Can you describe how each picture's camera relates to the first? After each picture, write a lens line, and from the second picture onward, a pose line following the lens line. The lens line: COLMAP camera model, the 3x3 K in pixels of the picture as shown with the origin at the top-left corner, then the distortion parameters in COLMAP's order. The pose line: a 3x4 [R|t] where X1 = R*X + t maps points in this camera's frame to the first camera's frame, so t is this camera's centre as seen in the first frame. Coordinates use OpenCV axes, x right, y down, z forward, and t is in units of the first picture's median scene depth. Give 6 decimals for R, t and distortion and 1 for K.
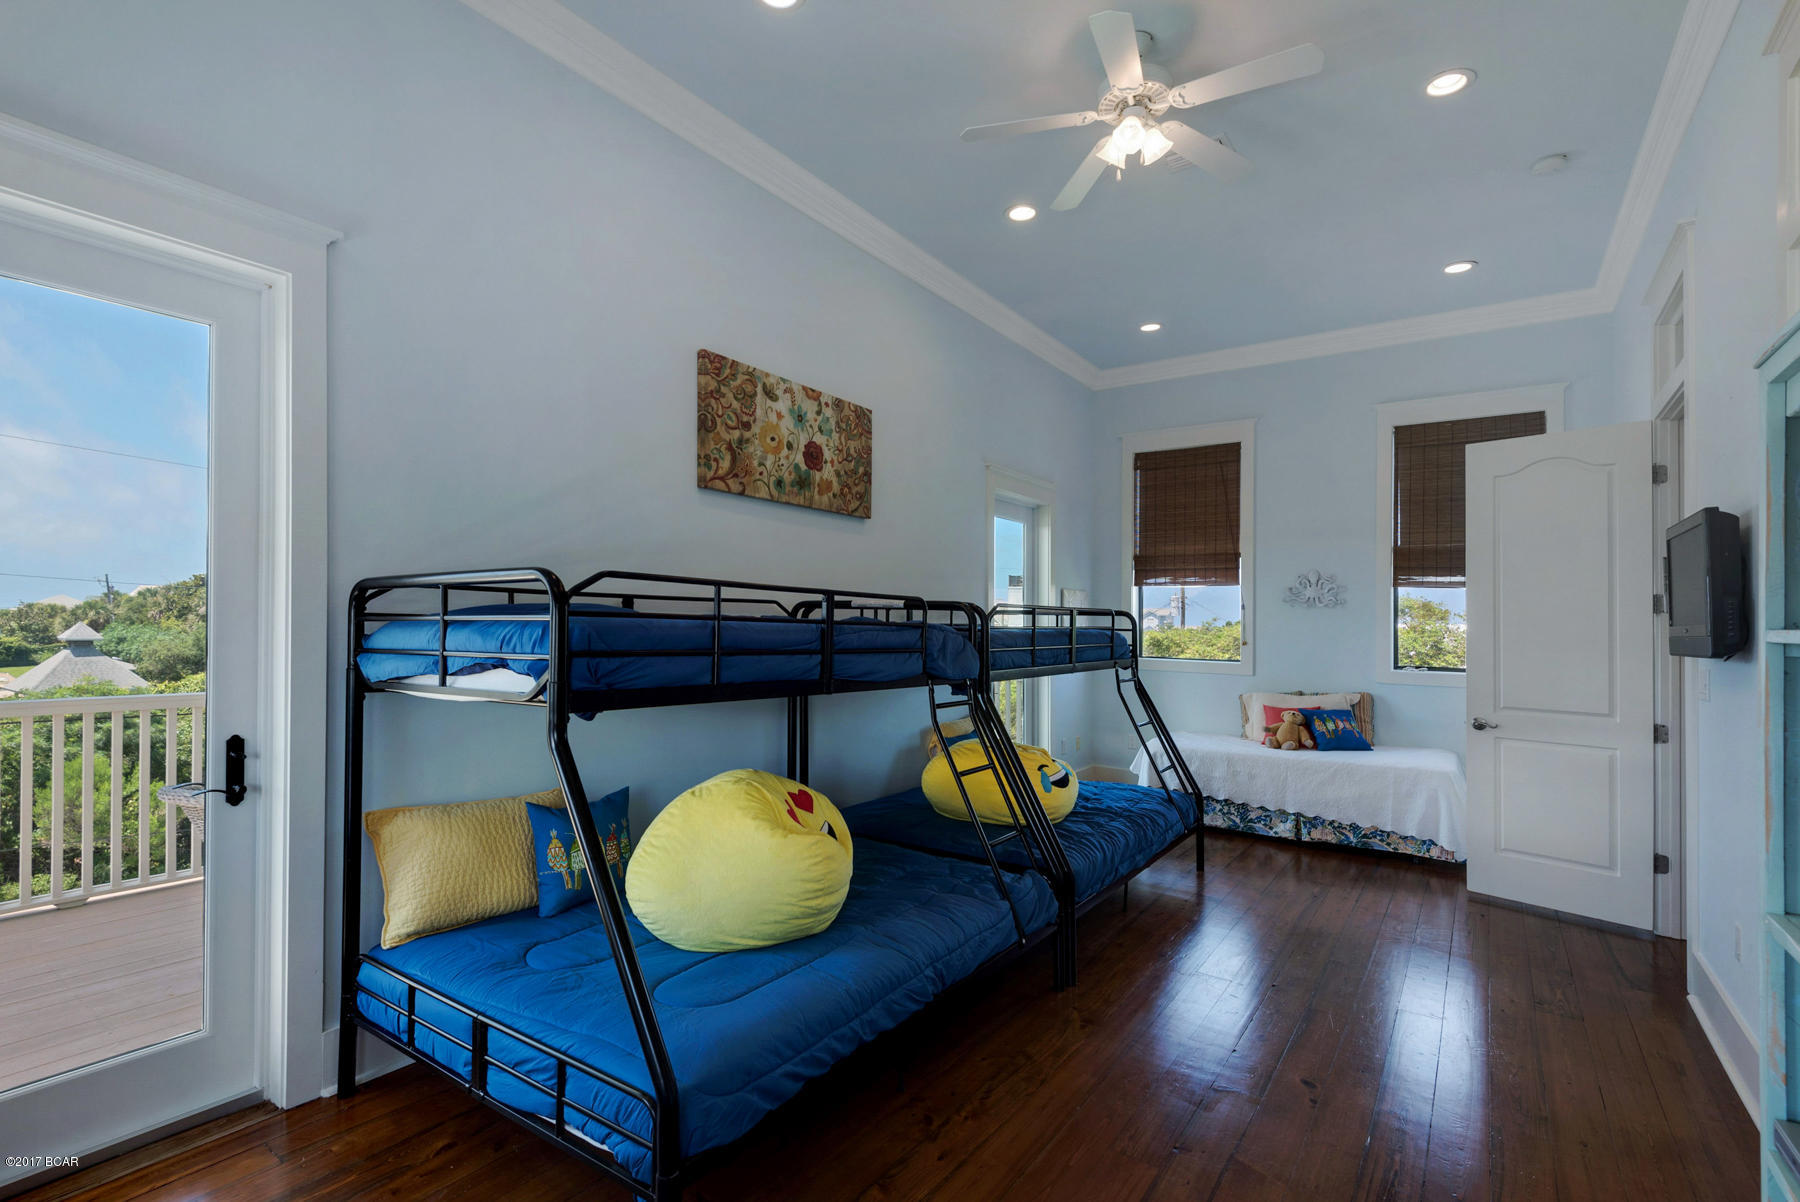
lens RADIAL K [[827.8, 0, 889.6], [0, 827.8, 630.2], [0, 0, 1]] dist [0.029702, -0.011833]
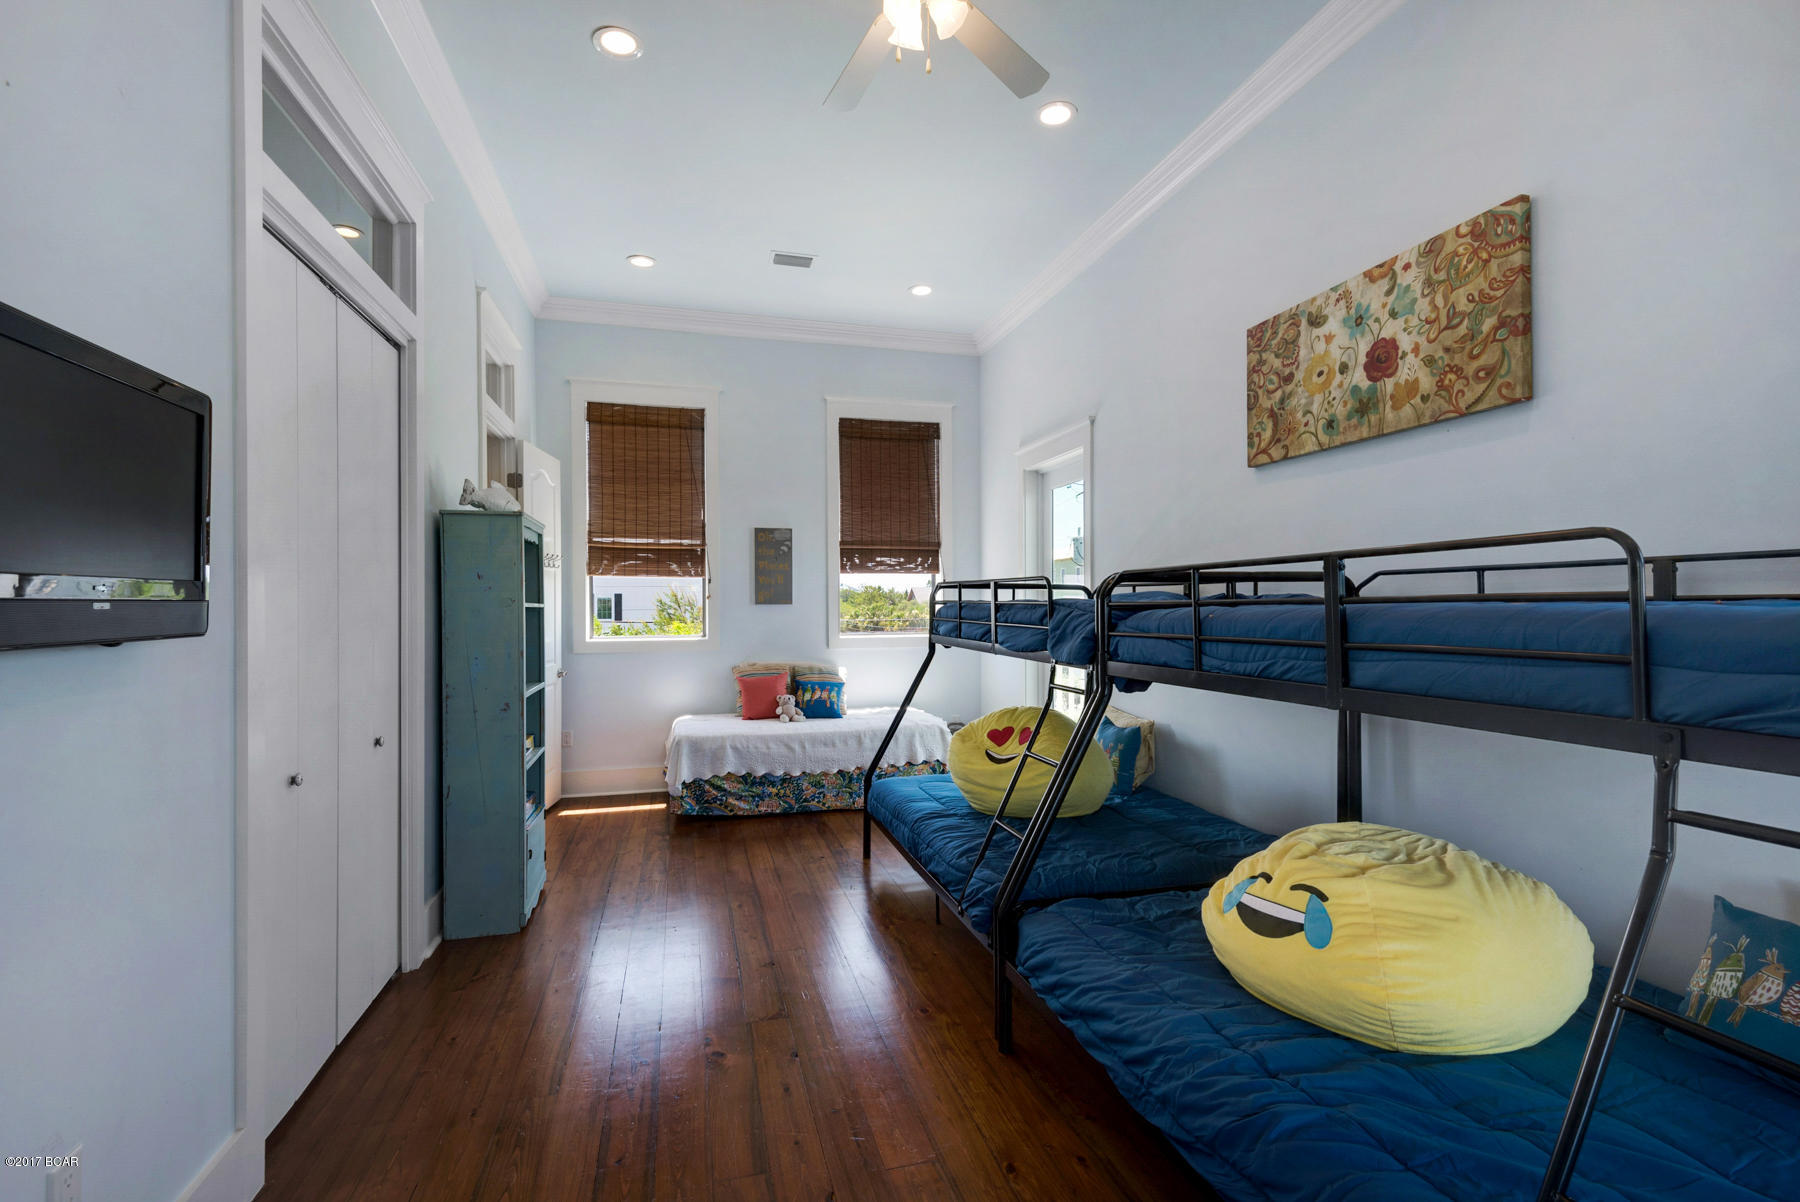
lens RADIAL K [[827.8, 0, 899.7], [0, 827.8, 597.3], [0, 0, 1]] dist [0.029702, -0.011833]
pose [[-0.654248, -0.016153, -0.756108, 0.701015], [-0.013660, 0.999861, -0.009541, -0.001656], [0.756157, 0.004086, -0.654377, 1.173056]]
